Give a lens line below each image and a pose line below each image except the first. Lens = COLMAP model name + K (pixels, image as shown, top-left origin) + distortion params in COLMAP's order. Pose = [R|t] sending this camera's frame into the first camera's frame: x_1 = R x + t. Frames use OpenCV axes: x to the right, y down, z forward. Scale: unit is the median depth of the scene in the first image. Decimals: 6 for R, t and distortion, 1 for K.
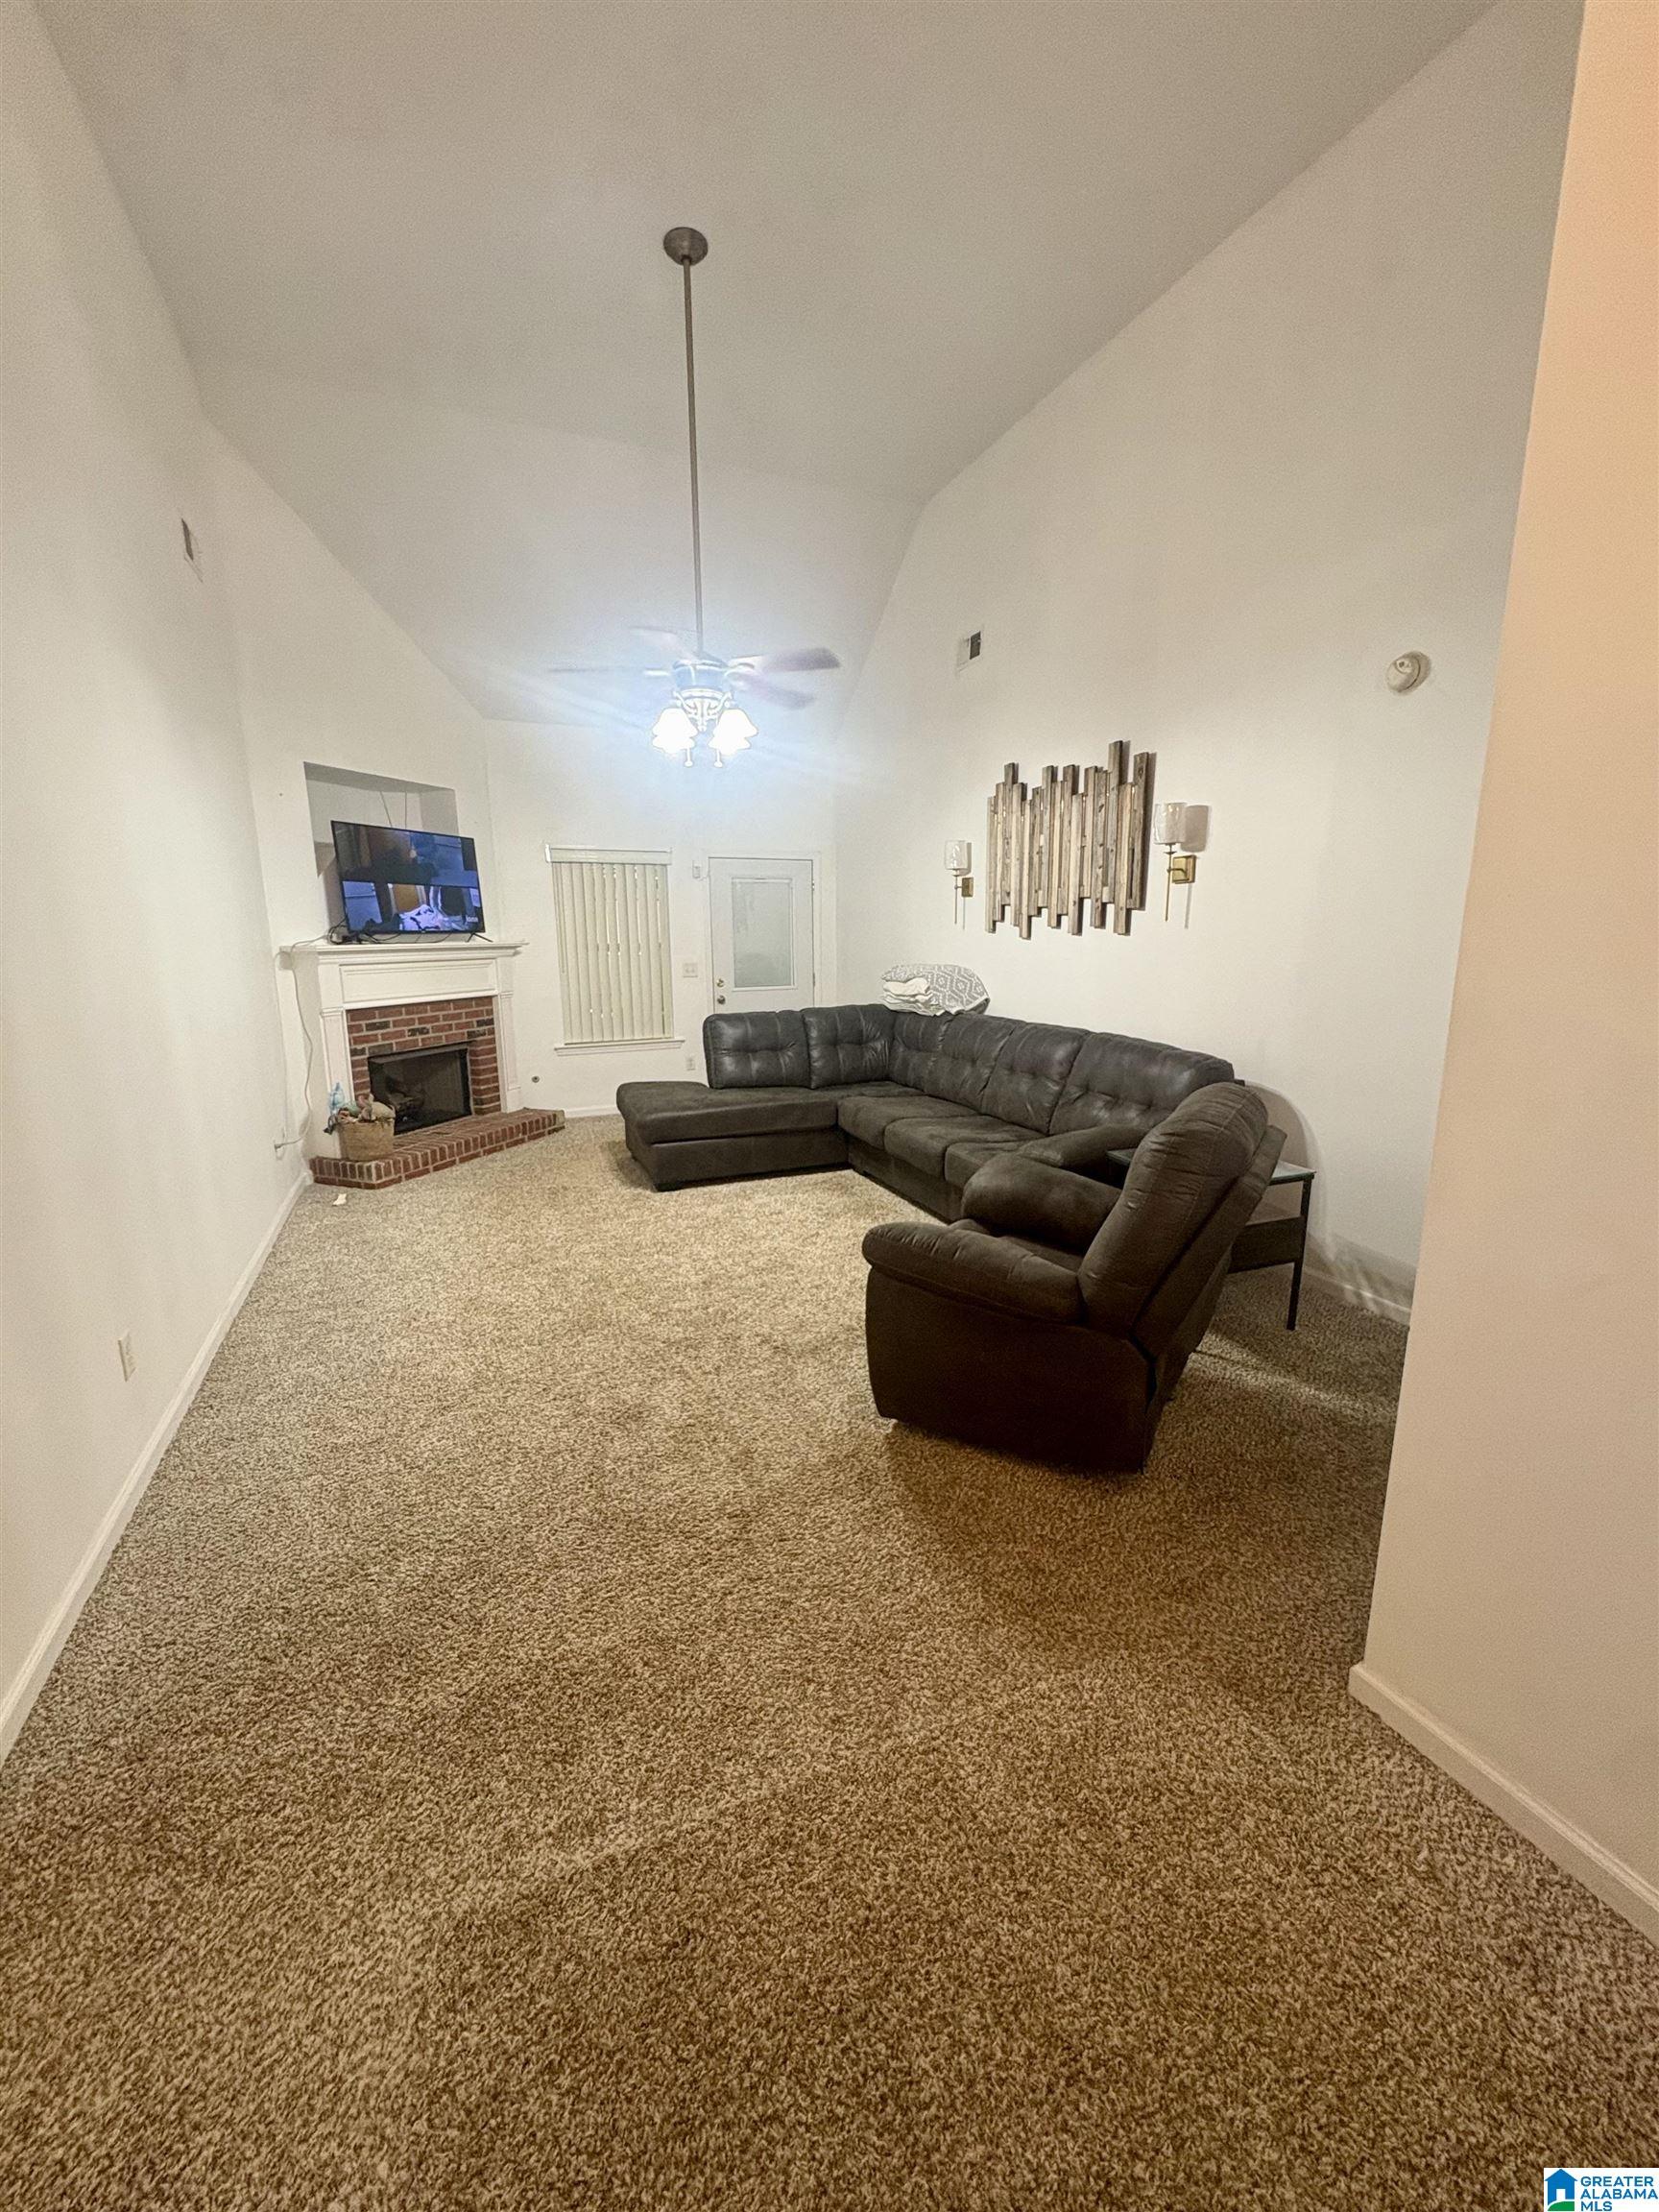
lens RADIAL K [[885.2, 0, 829.5], [0, 885.2, 1106.0], [0, 0, 1]] dist [-0.001043, 0.000564]
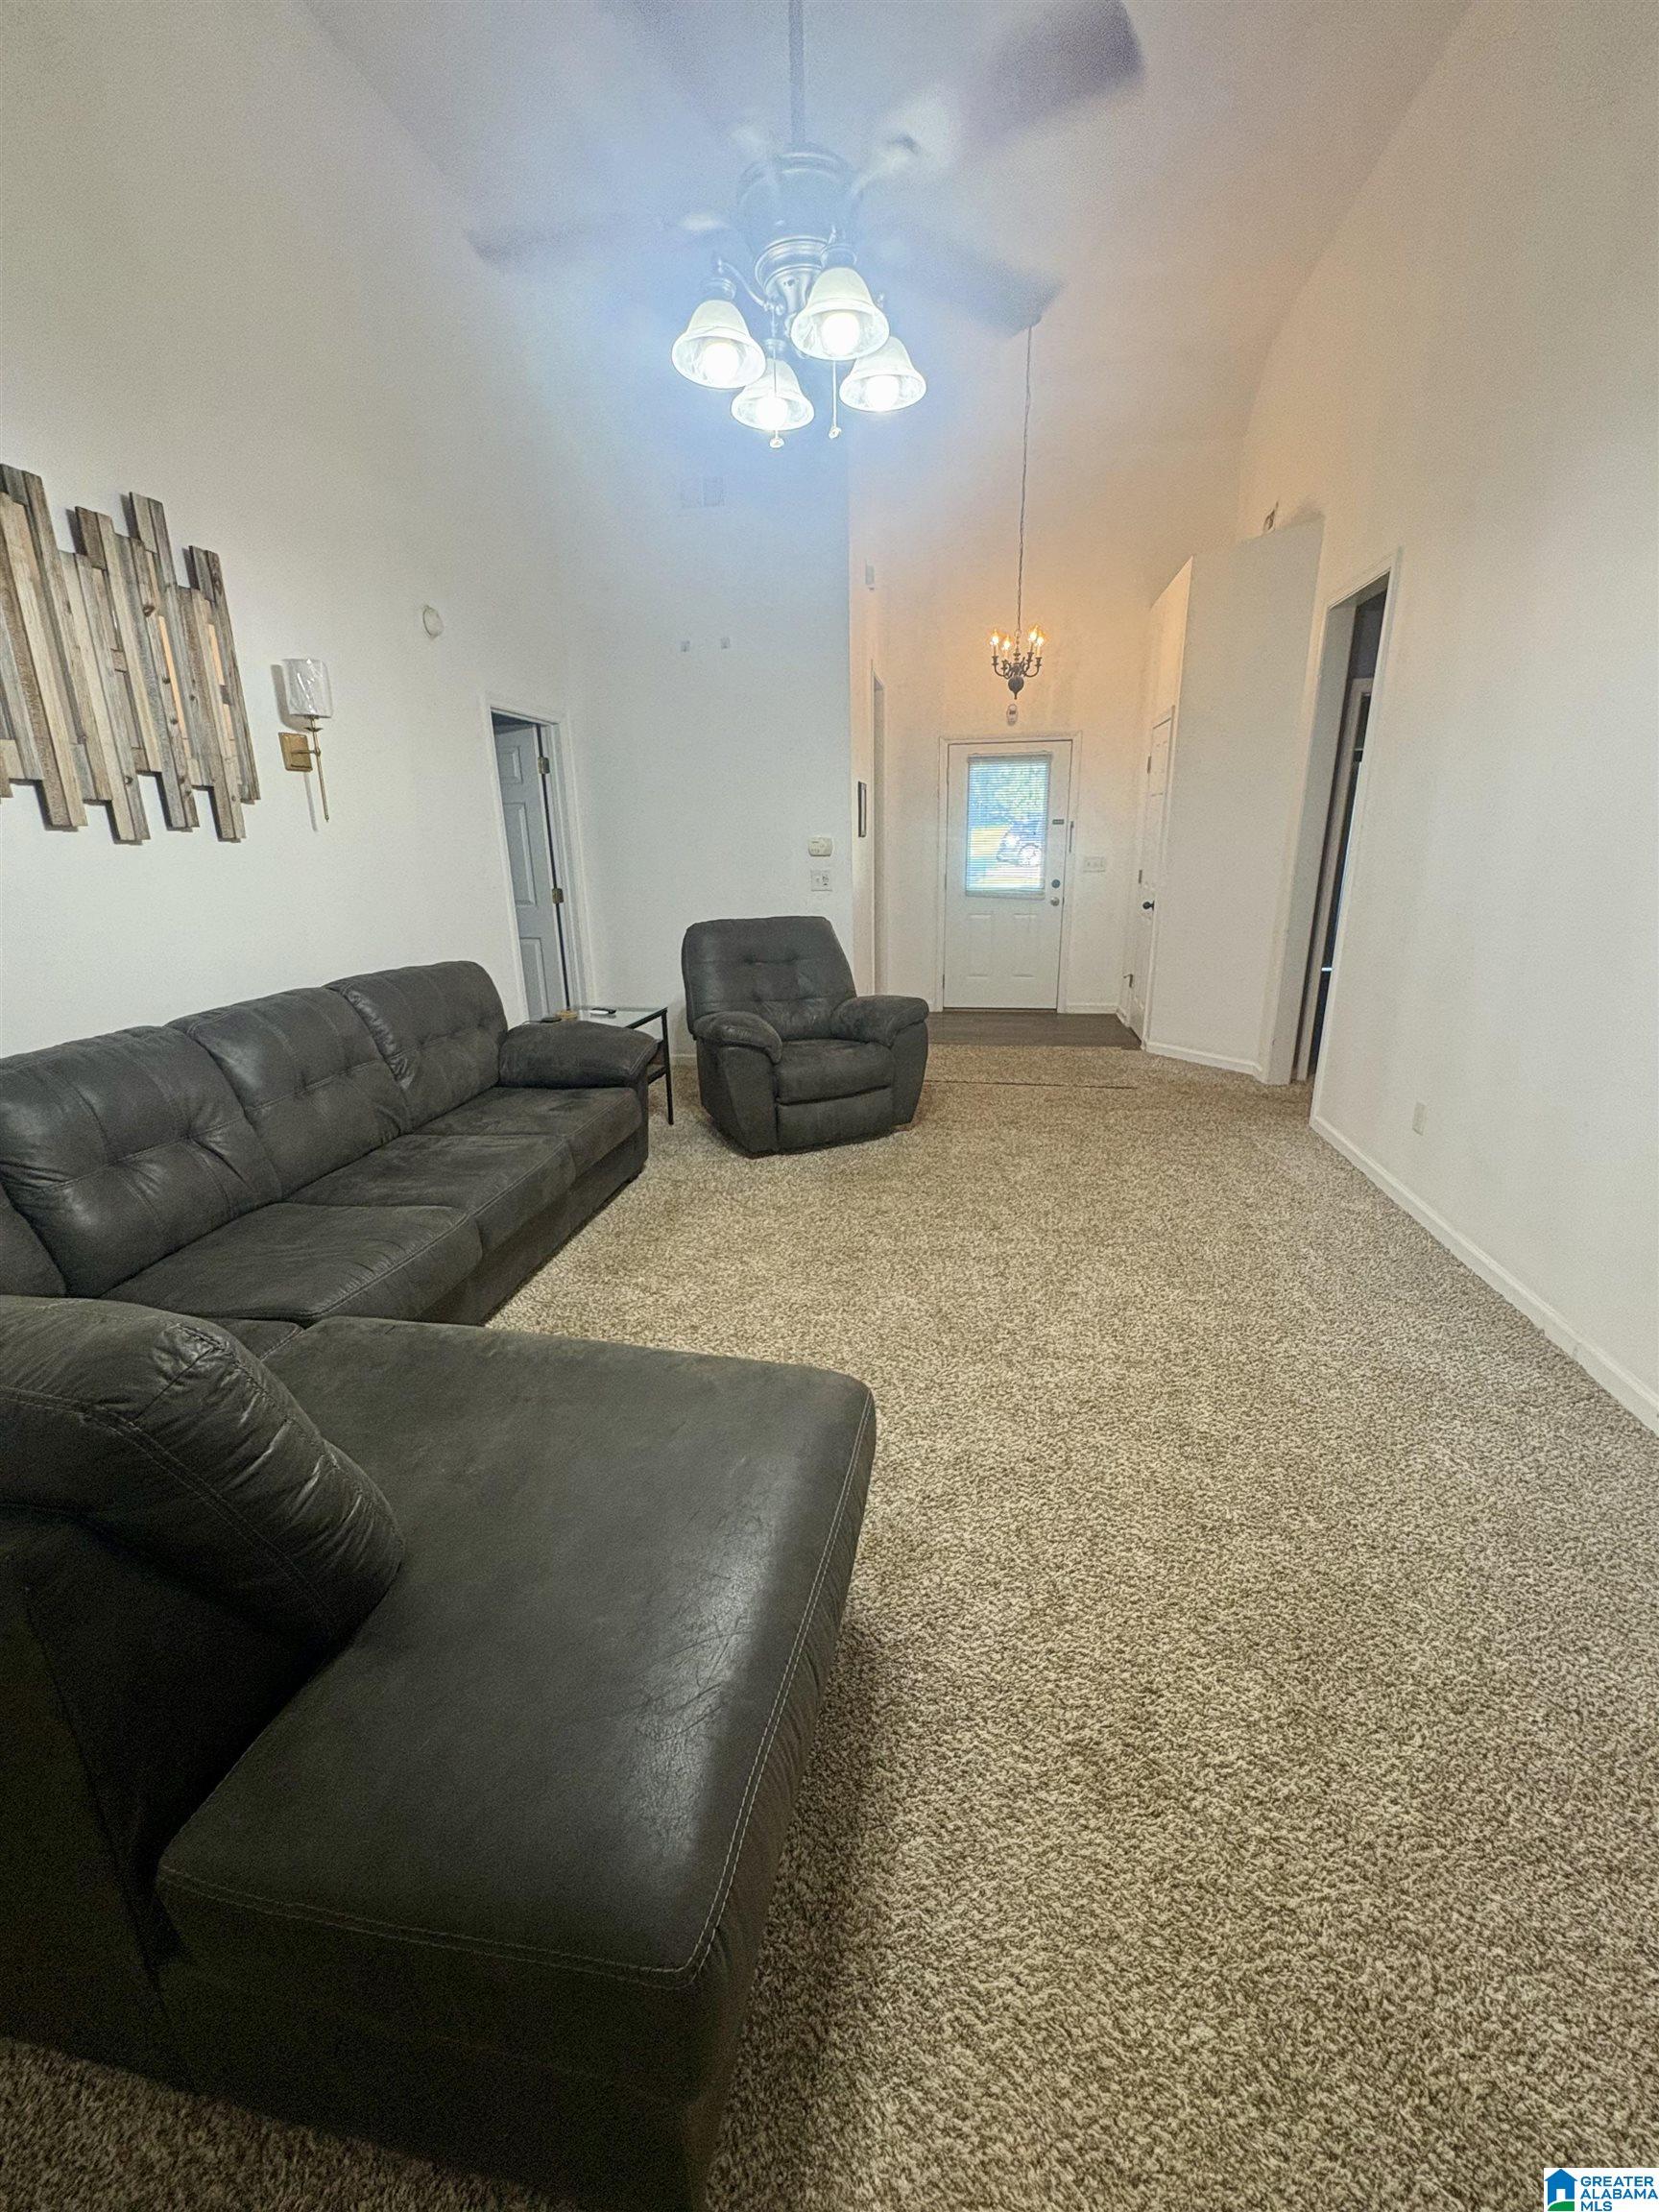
lens RADIAL K [[885.2, 0, 829.5], [0, 885.2, 1106.0], [0, 0, 1]] dist [-0.001043, 0.000564]
pose [[-0.833256, -0.148076, 0.532689, -0.354371], [0.124657, 0.888344, 0.441934, -0.221153], [-0.538651, 0.434647, -0.721760, 1.153565]]
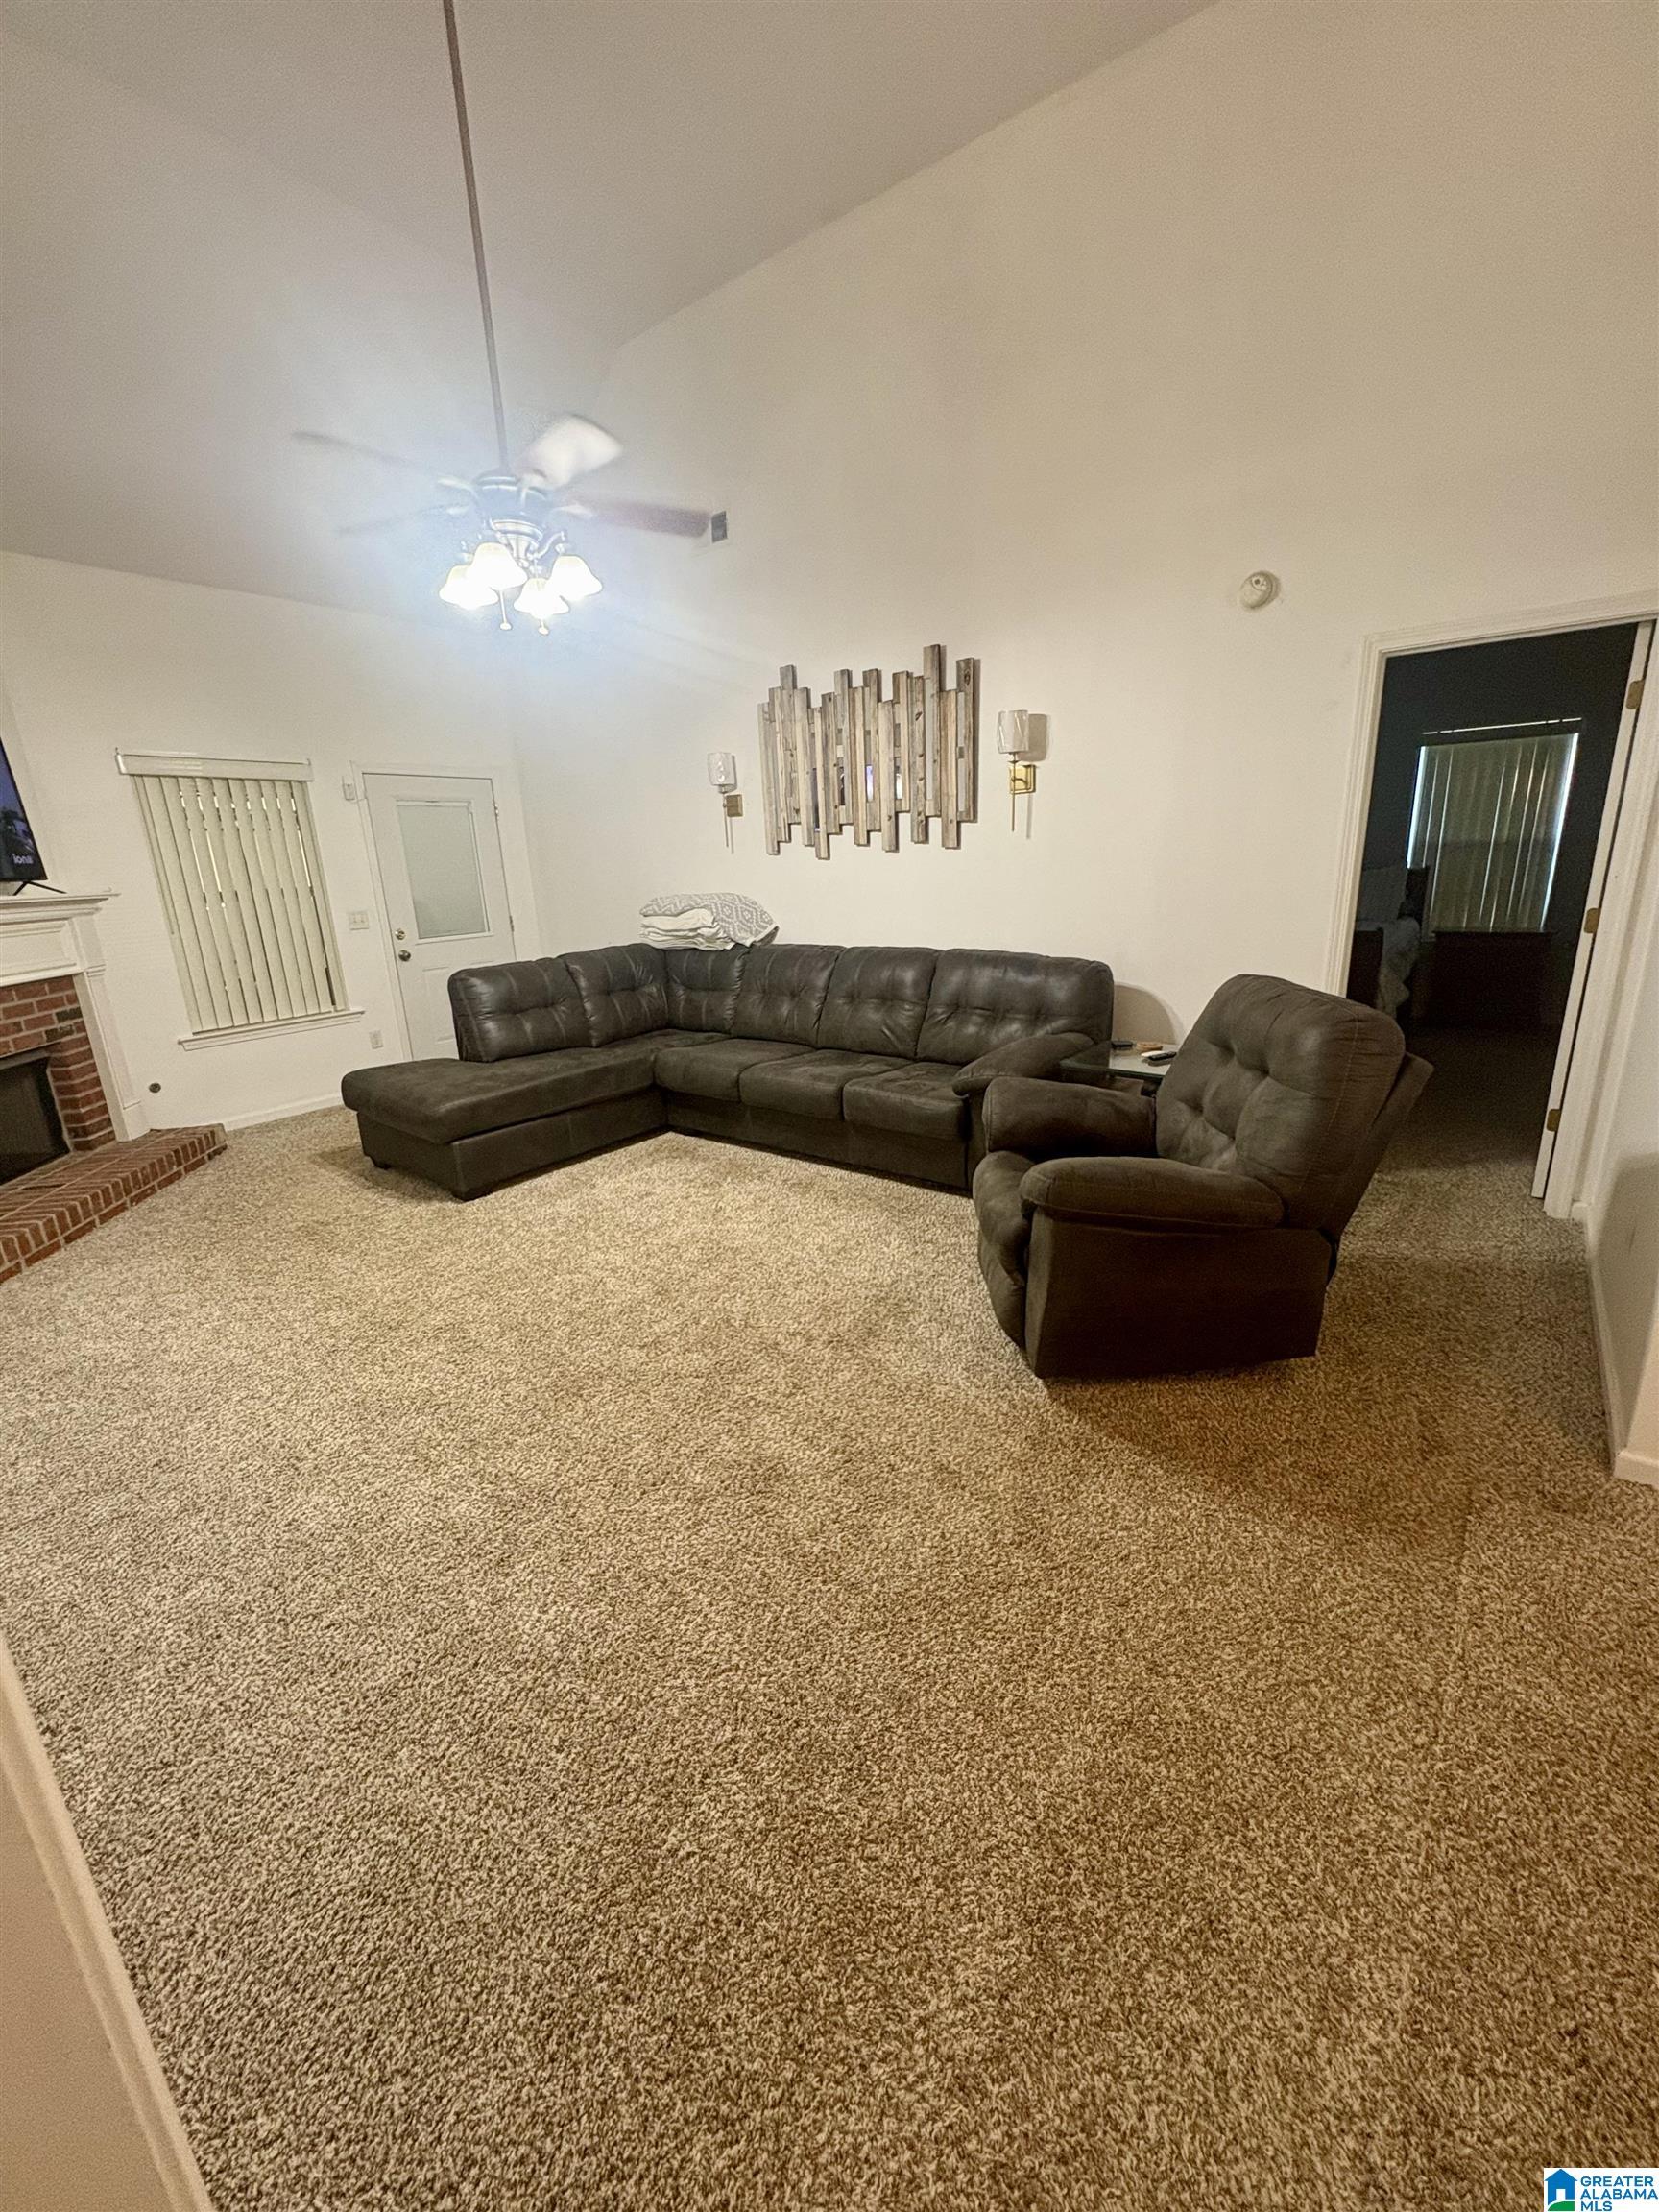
lens RADIAL K [[885.2, 0, 829.5], [0, 885.2, 1106.0], [0, 0, 1]] dist [-0.001043, 0.000564]
pose [[0.872511, -0.159118, 0.461959, -0.257108], [0.129232, 0.986969, 0.095870, -0.019020], [-0.471194, -0.023947, 0.881705, 0.161244]]
